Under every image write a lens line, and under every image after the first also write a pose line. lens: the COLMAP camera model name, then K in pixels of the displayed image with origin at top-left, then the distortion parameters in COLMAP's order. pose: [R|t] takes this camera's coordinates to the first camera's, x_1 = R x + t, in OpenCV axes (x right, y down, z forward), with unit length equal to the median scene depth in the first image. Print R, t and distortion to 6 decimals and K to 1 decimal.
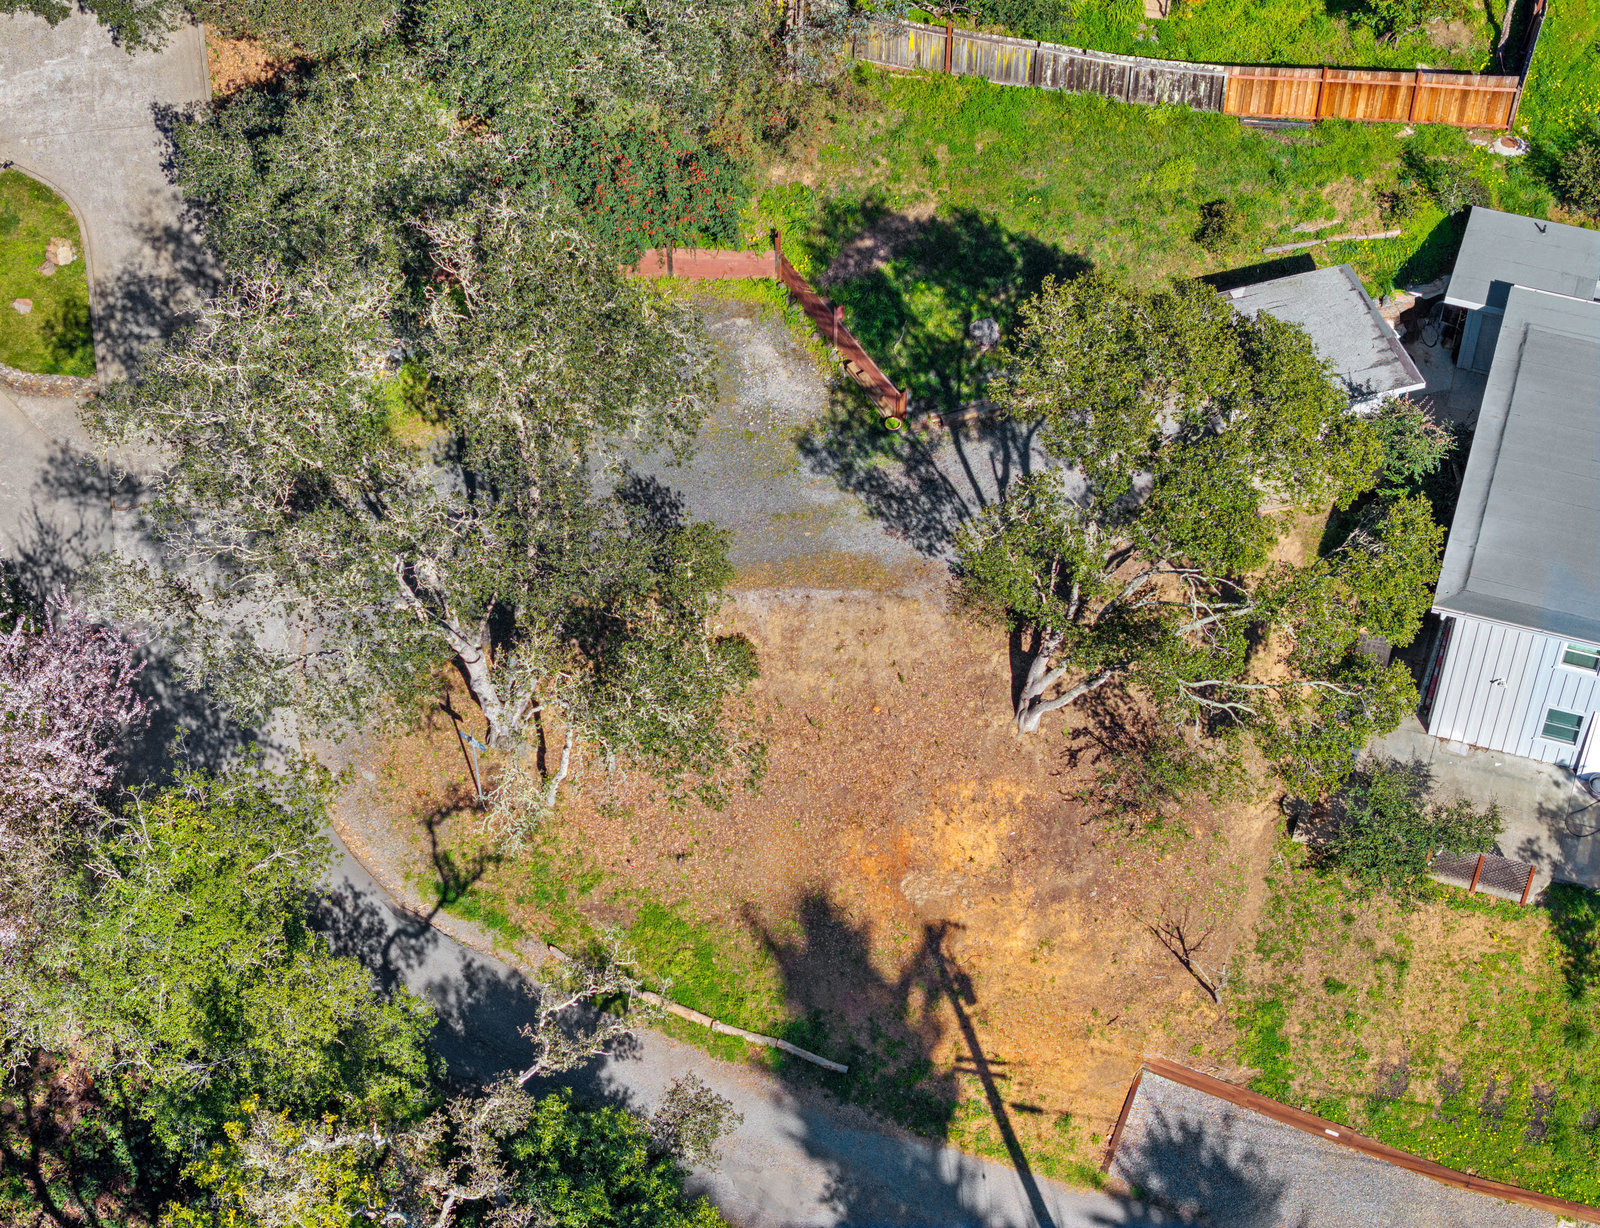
lens RADIAL K [[3478.0, 0, 854.0], [0, 3478.0, 614.0], [0, 0, 1]] dist [-0.036766, -8.522731]
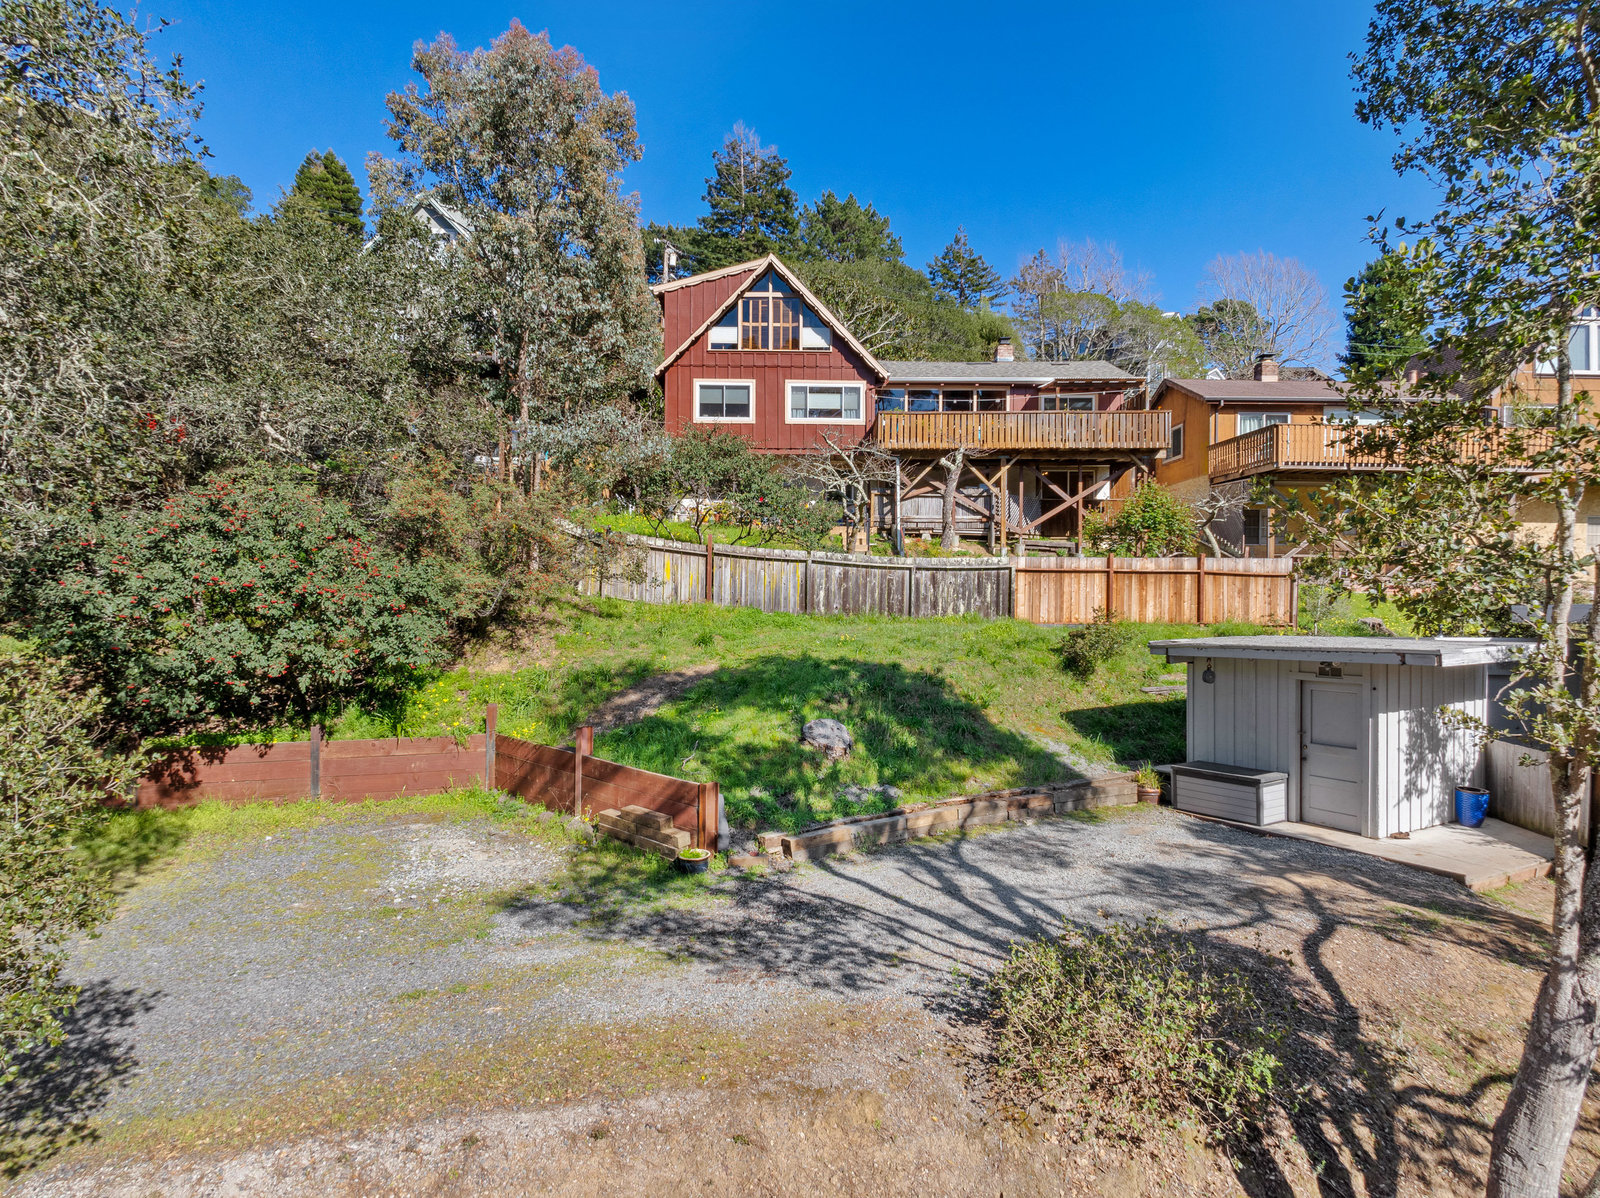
lens RADIAL K [[919.0, 0, 803.2], [0, 919.0, 600.6], [0, 0, 1]] dist [0.017378, -0.035824]
pose [[0.972736, -0.003970, 0.231882, -0.004582], [0.180547, 0.640512, -0.746423, 0.025950], [-0.145560, 0.767938, 0.623766, 0.935776]]
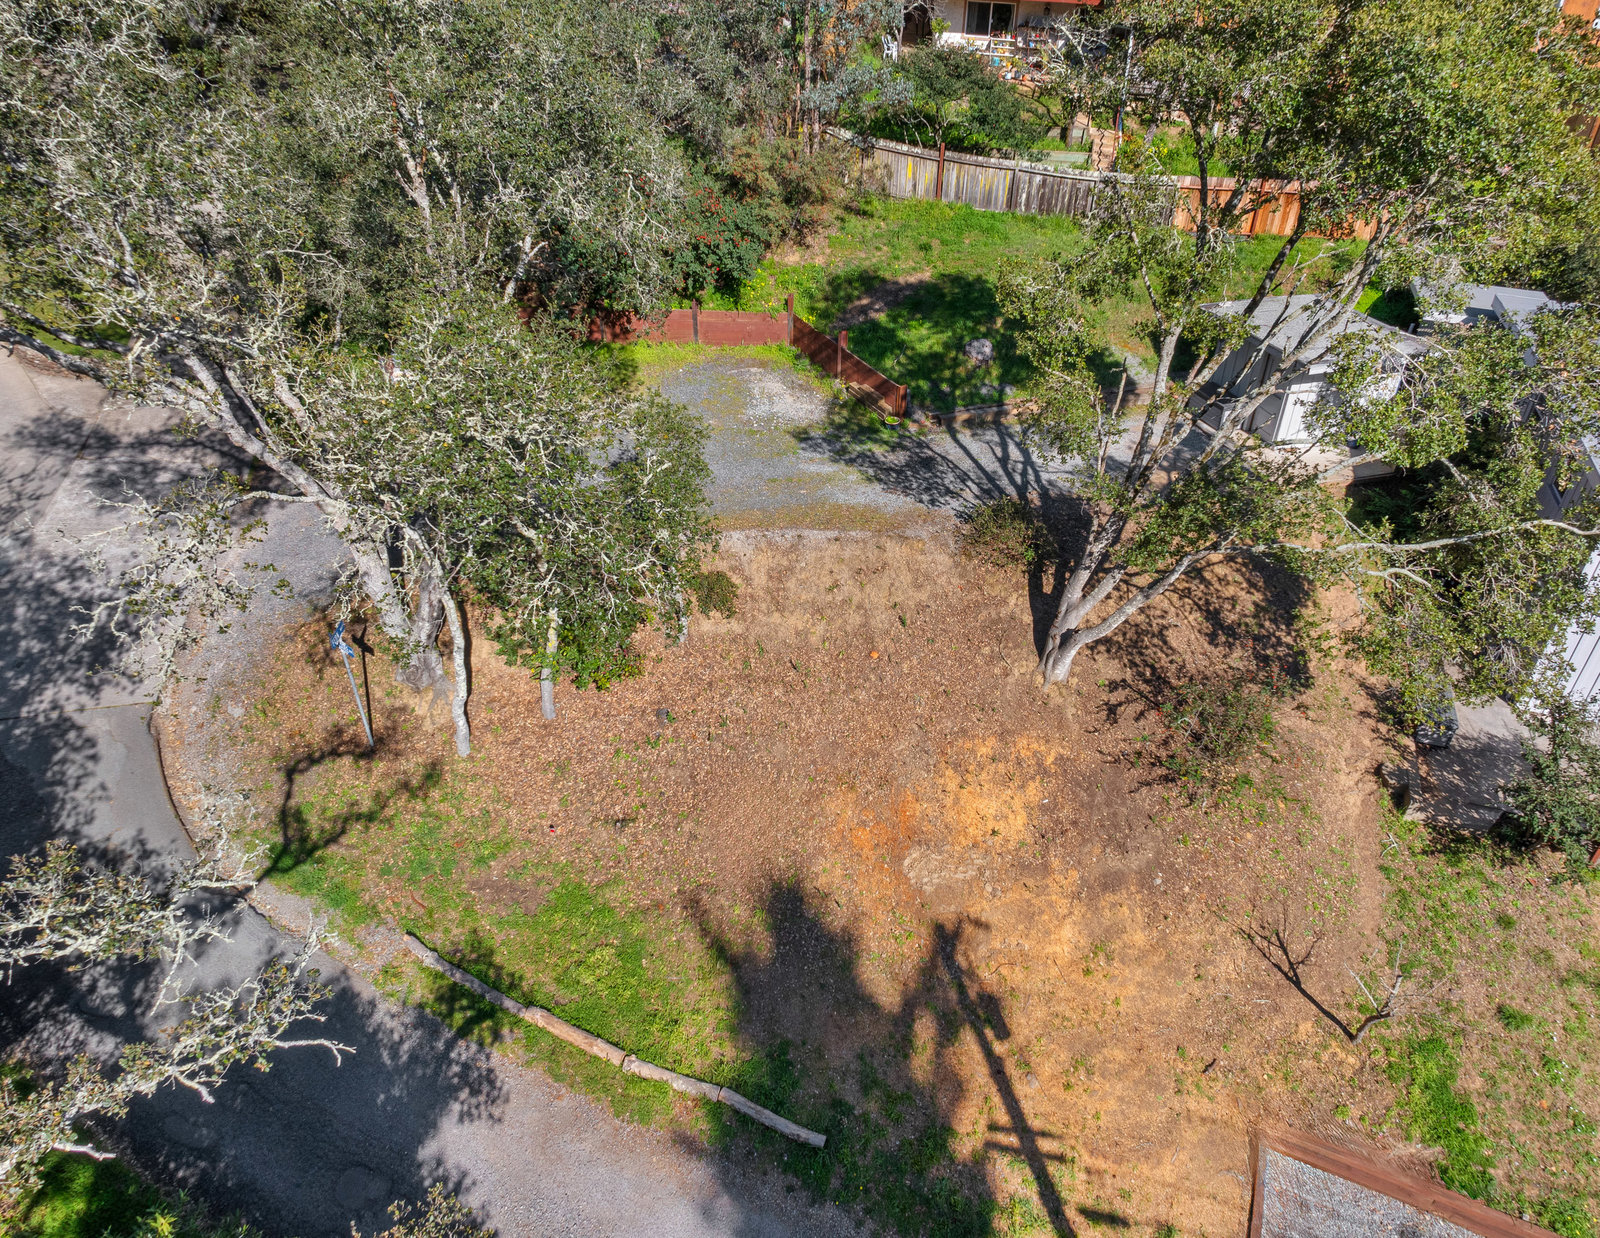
lens RADIAL K [[1044.1, 0, 862.5], [0, 1044.1, 581.4], [0, 0, 1]] dist [0.037699, -0.090286]
pose [[0.999697, 0.023124, 0.008467, 0.001068], [-0.019702, 0.957323, -0.288348, 0.084559], [-0.014773, 0.288094, 0.957488, 0.758175]]
